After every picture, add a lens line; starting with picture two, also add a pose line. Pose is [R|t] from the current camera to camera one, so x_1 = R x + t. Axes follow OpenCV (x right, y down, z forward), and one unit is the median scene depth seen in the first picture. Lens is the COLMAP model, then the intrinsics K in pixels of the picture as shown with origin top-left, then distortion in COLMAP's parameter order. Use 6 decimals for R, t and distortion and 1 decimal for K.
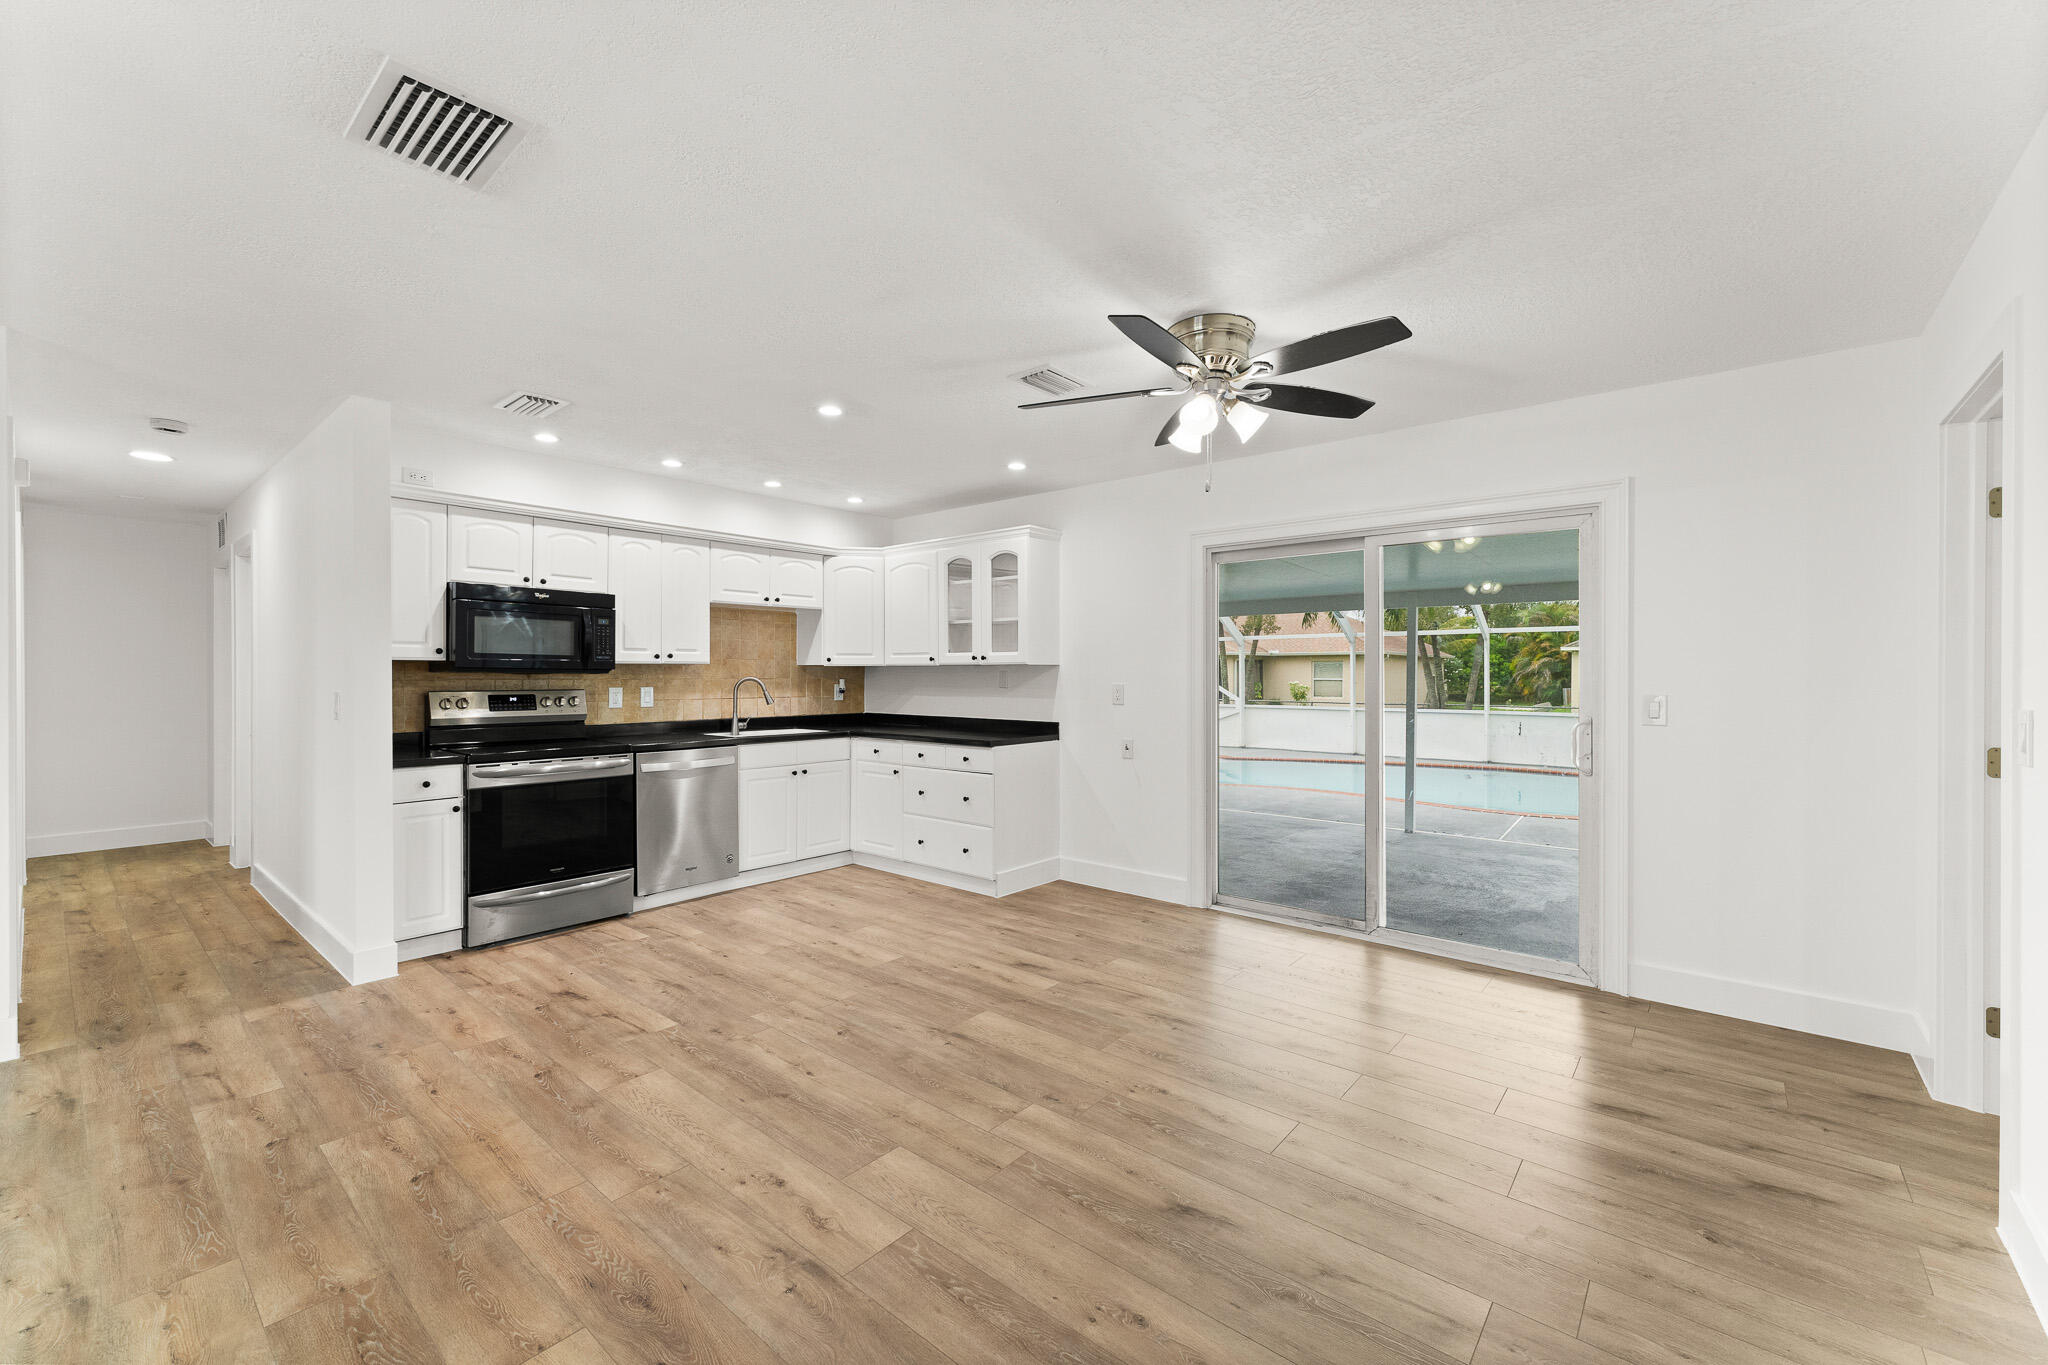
lens RADIAL K [[832.1, 0, 1018.8], [0, 832.1, 677.1], [0, 0, 1]] dist [0.000768, 0.000811]
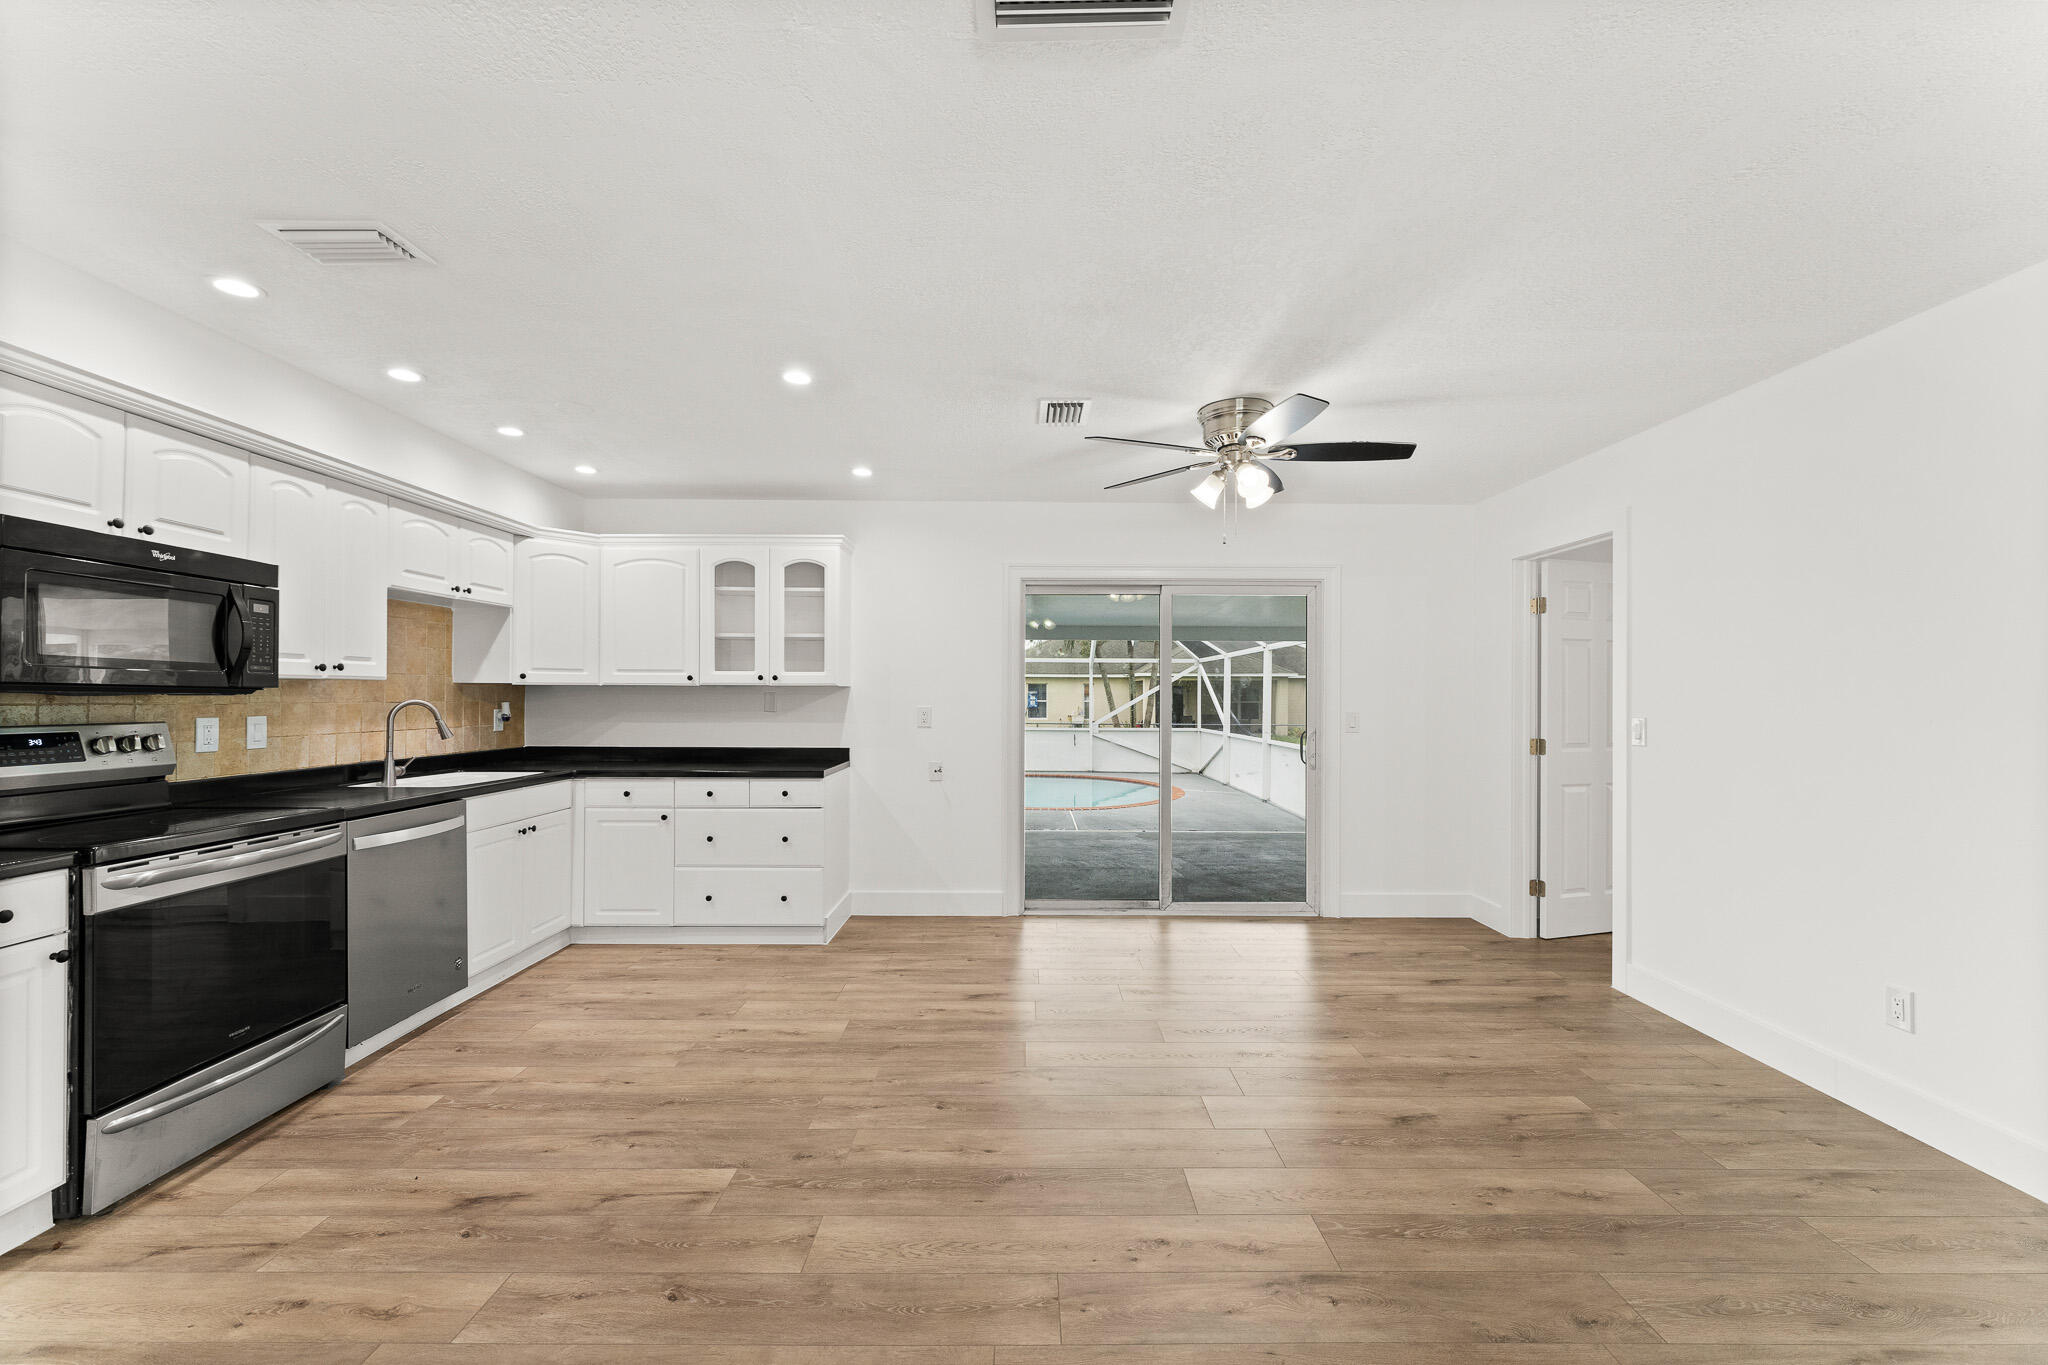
lens RADIAL K [[832.1, 0, 1031.6], [0, 832.1, 692.9], [0, 0, 1]] dist [0.000768, 0.000811]
pose [[0.754776, 0.005615, 0.655958, -0.514660], [-0.001789, 0.999977, -0.006501, -0.002443], [-0.655980, 0.003733, 0.754769, 0.195340]]
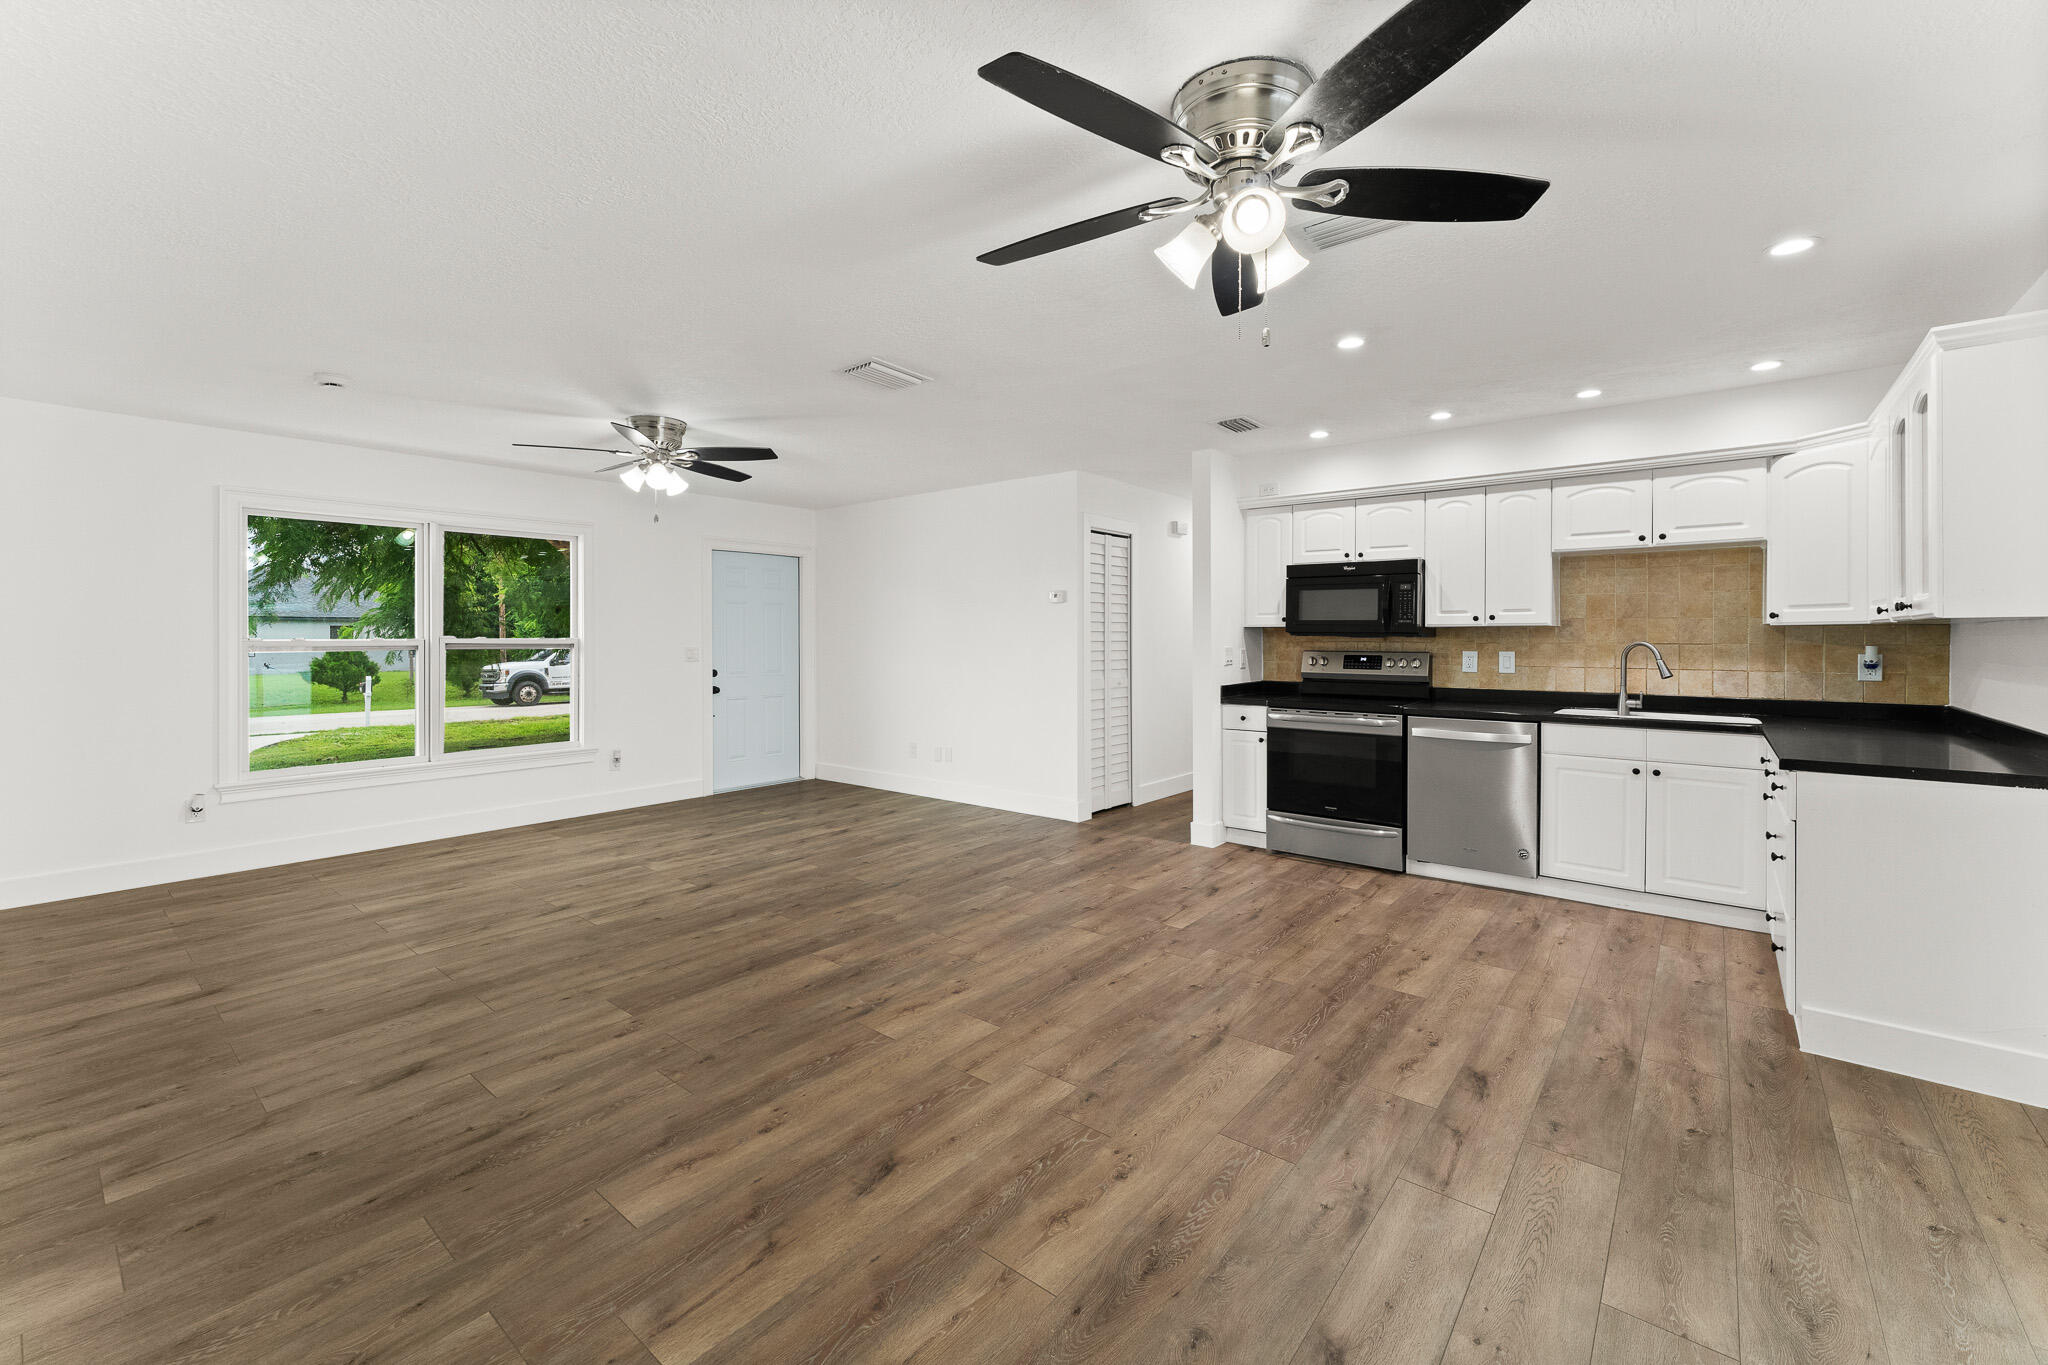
lens RADIAL K [[832.1, 0, 1014.2], [0, 832.1, 639.8], [0, 0, 1]] dist [0.000768, 0.000811]
pose [[0.009101, 0.003096, -0.999954, 0.580958], [-0.003239, 0.999990, 0.003067, -0.002417], [0.999953, 0.003211, 0.009111, 0.548123]]
